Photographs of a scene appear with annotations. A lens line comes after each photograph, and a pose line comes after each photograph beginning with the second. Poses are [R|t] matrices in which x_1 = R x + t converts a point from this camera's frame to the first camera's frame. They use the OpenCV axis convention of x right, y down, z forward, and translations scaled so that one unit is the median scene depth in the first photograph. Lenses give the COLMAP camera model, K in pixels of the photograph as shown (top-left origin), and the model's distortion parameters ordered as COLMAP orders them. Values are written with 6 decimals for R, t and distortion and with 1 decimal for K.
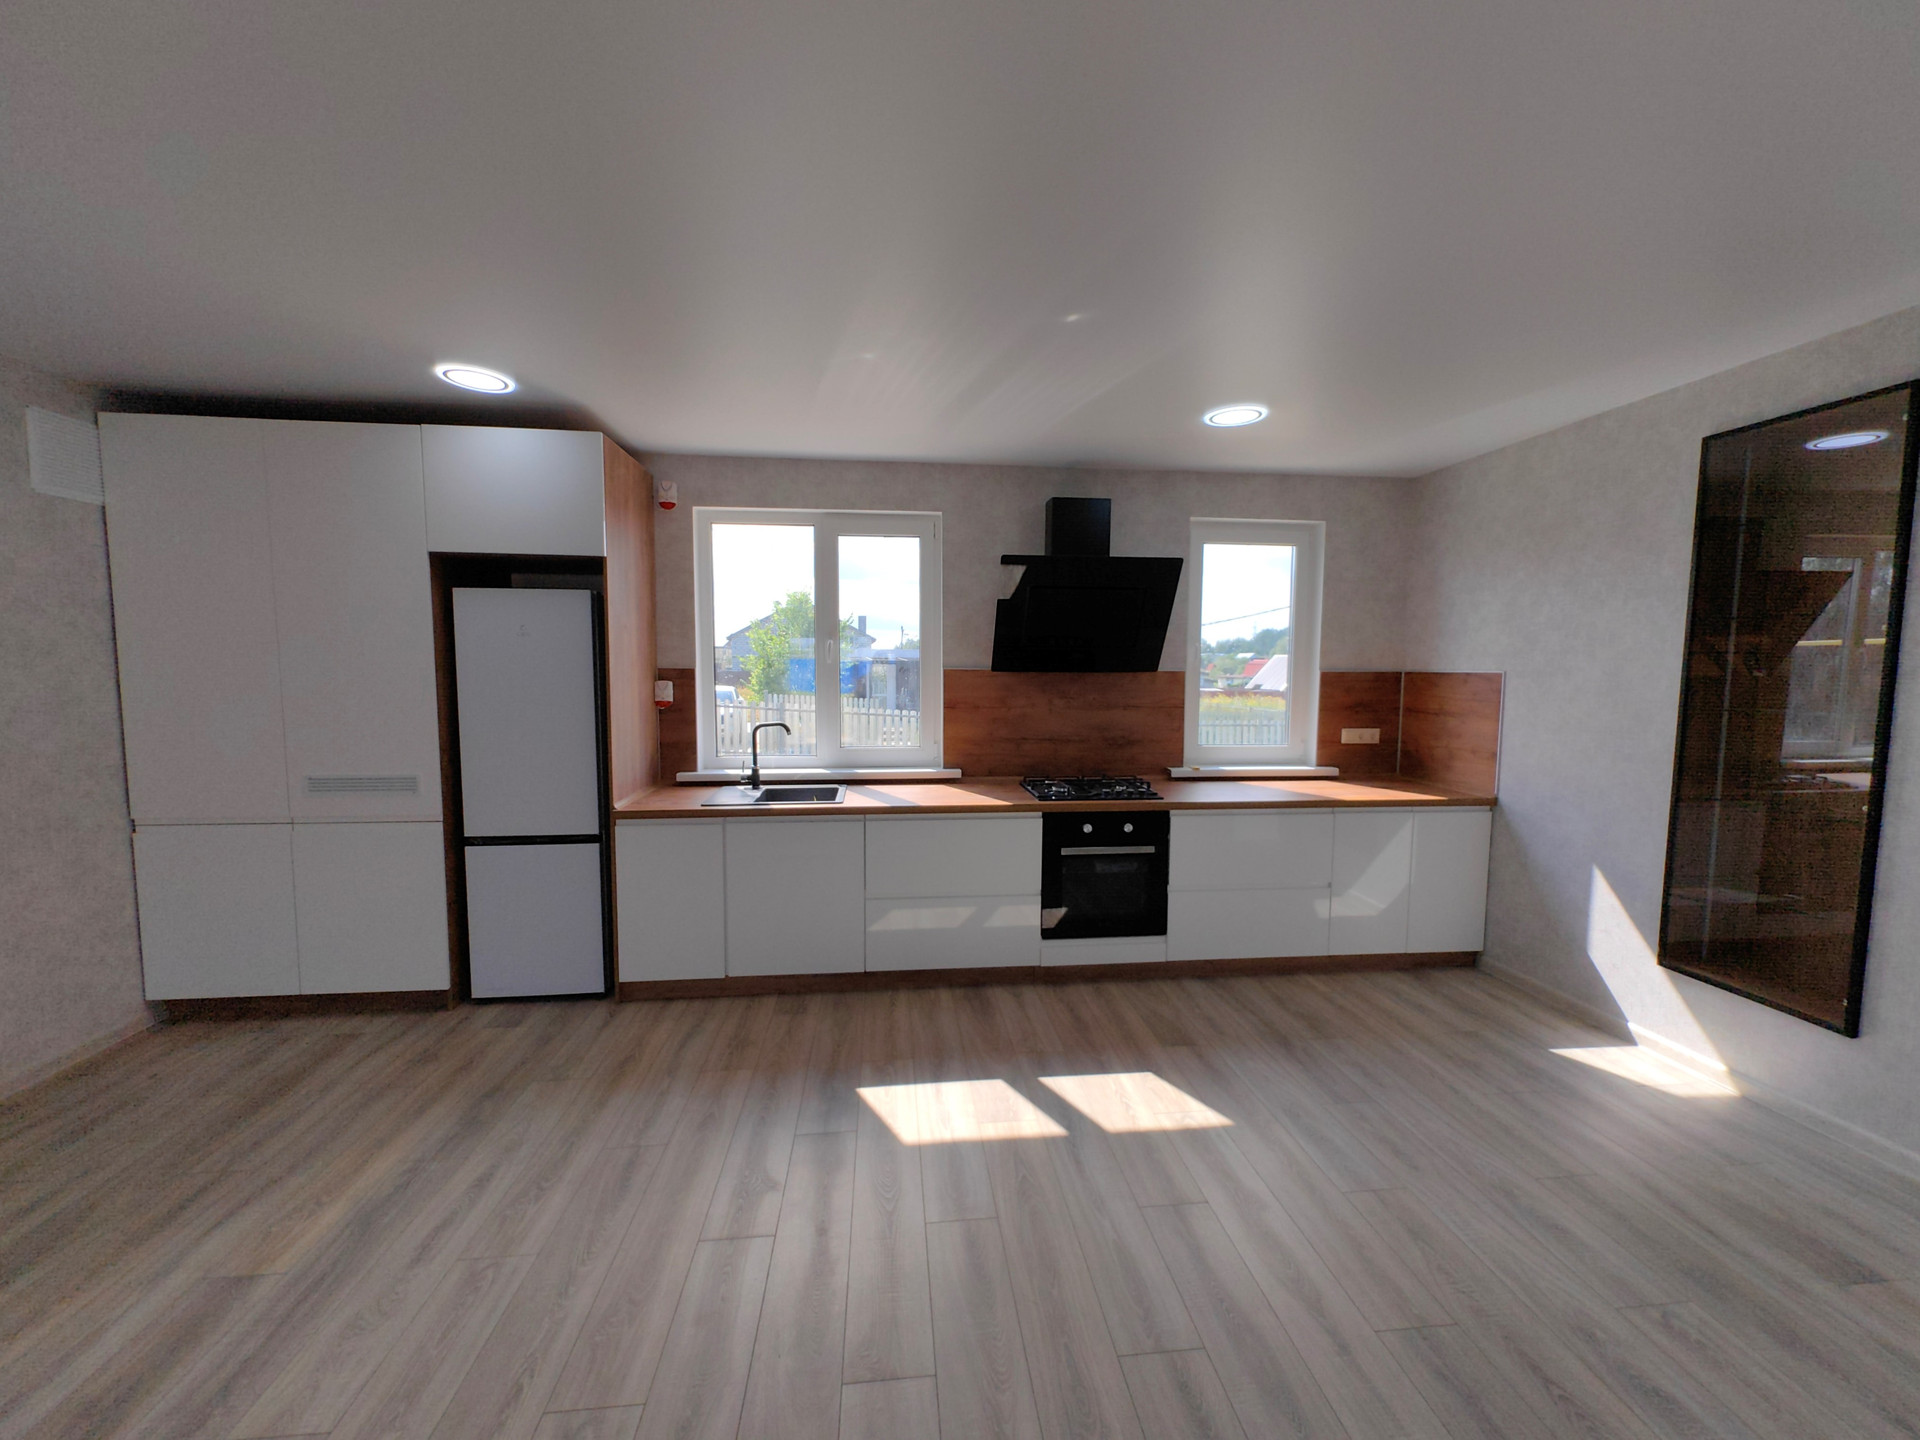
lens RADIAL K [[768.4, 0, 965.1], [0, 768.4, 726.6], [0, 0, 1]] dist [0.002513, 0.000021]
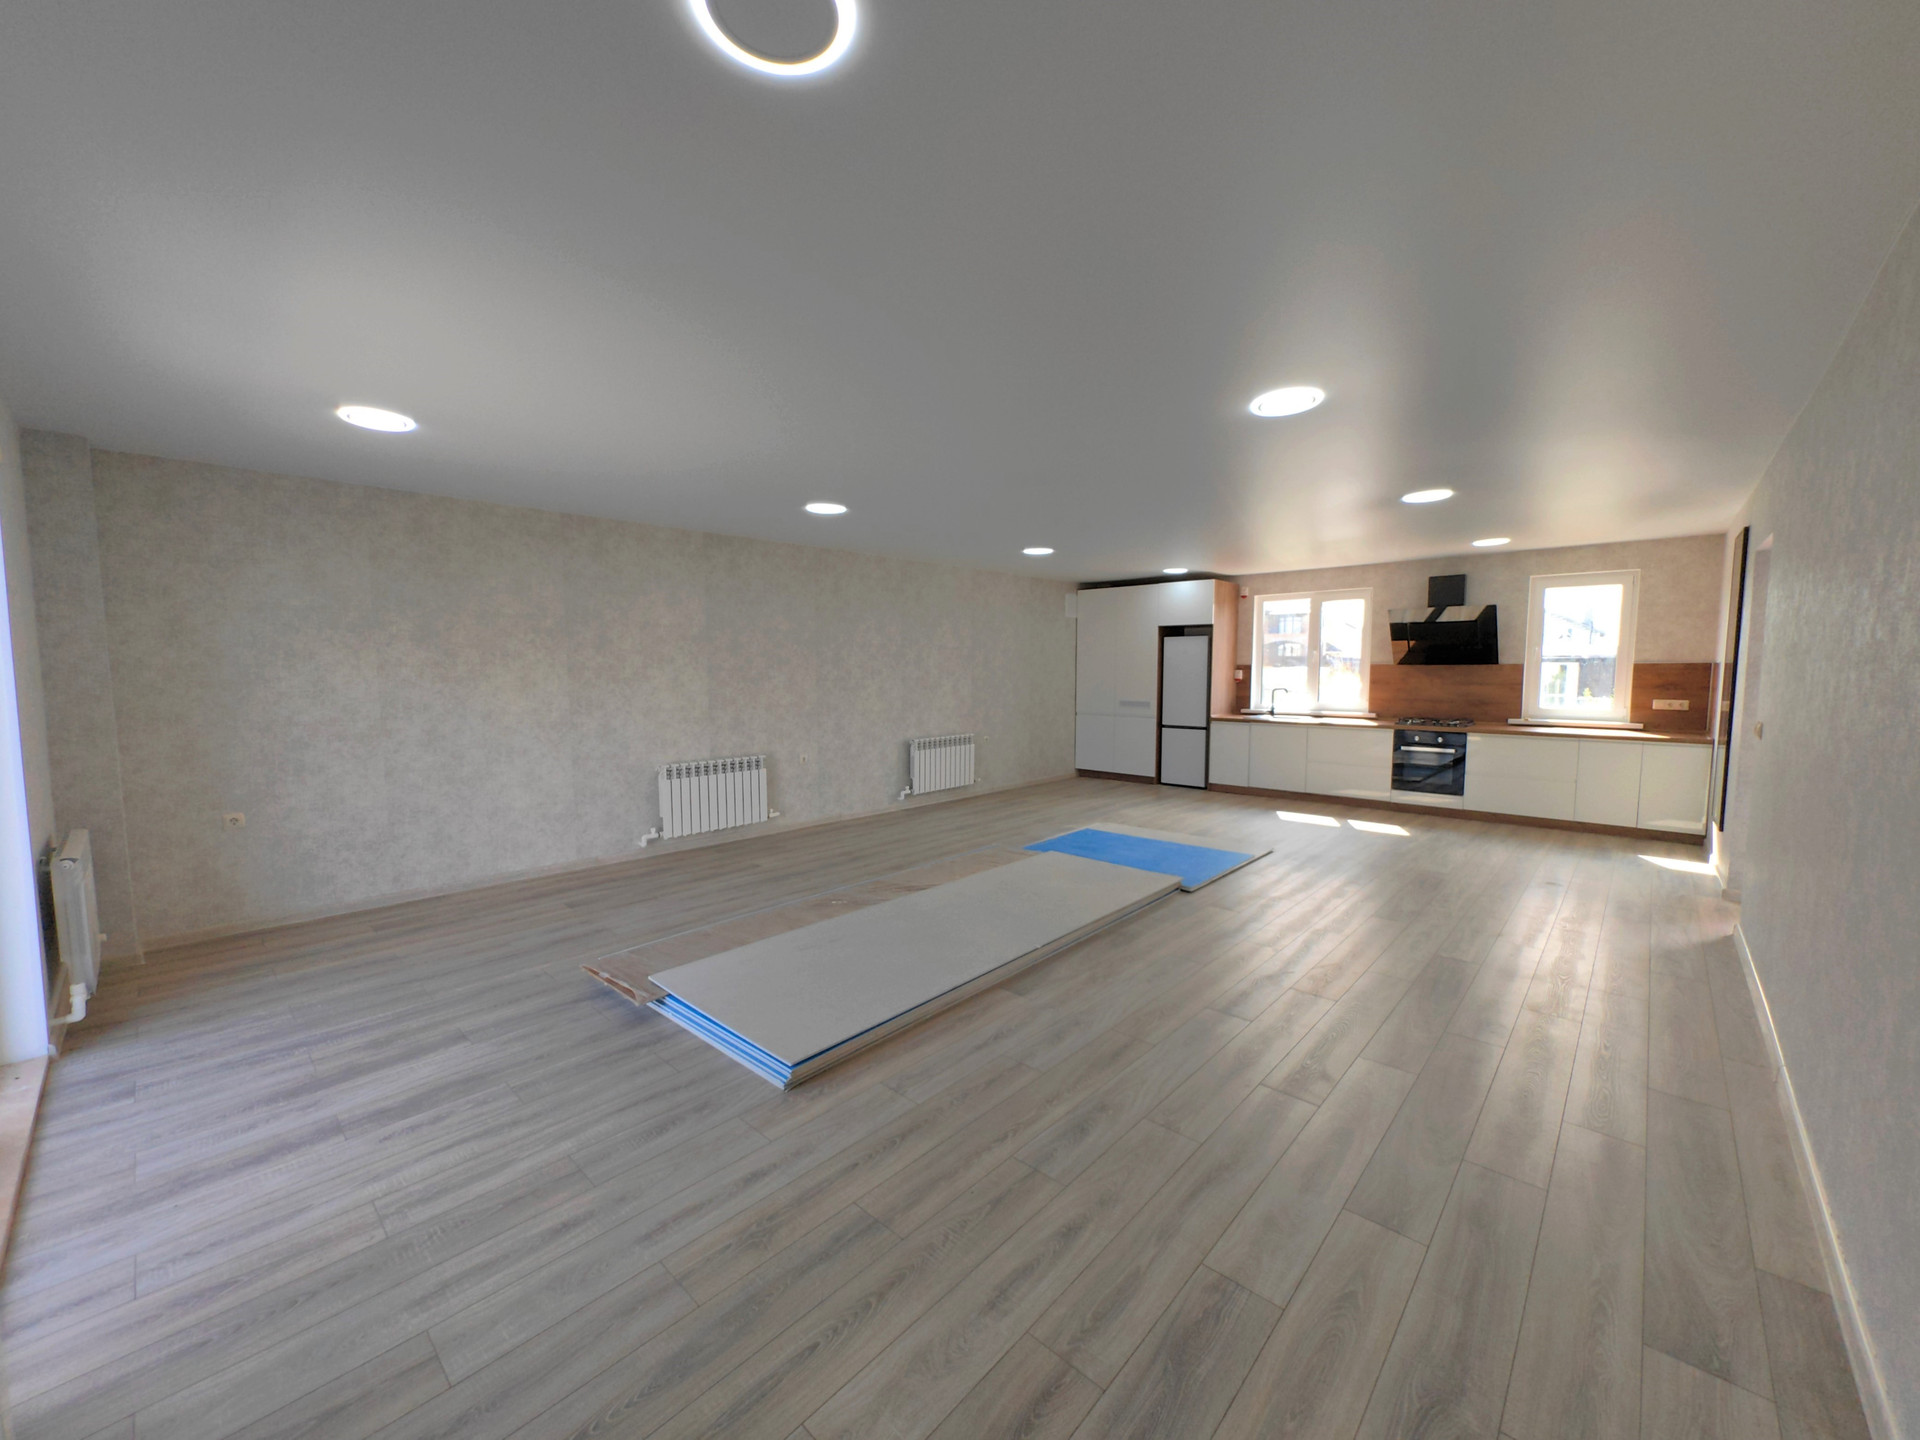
lens RADIAL K [[761.6, 0, 951.3], [0, 761.6, 725.7], [0, 0, 1]] dist [0.001035, -0.000460]
pose [[0.651074, 0.050208, -0.757352, 0.813106], [-0.054821, 0.998314, 0.019054, 0.114679], [0.757032, 0.029113, 0.652729, -1.193847]]
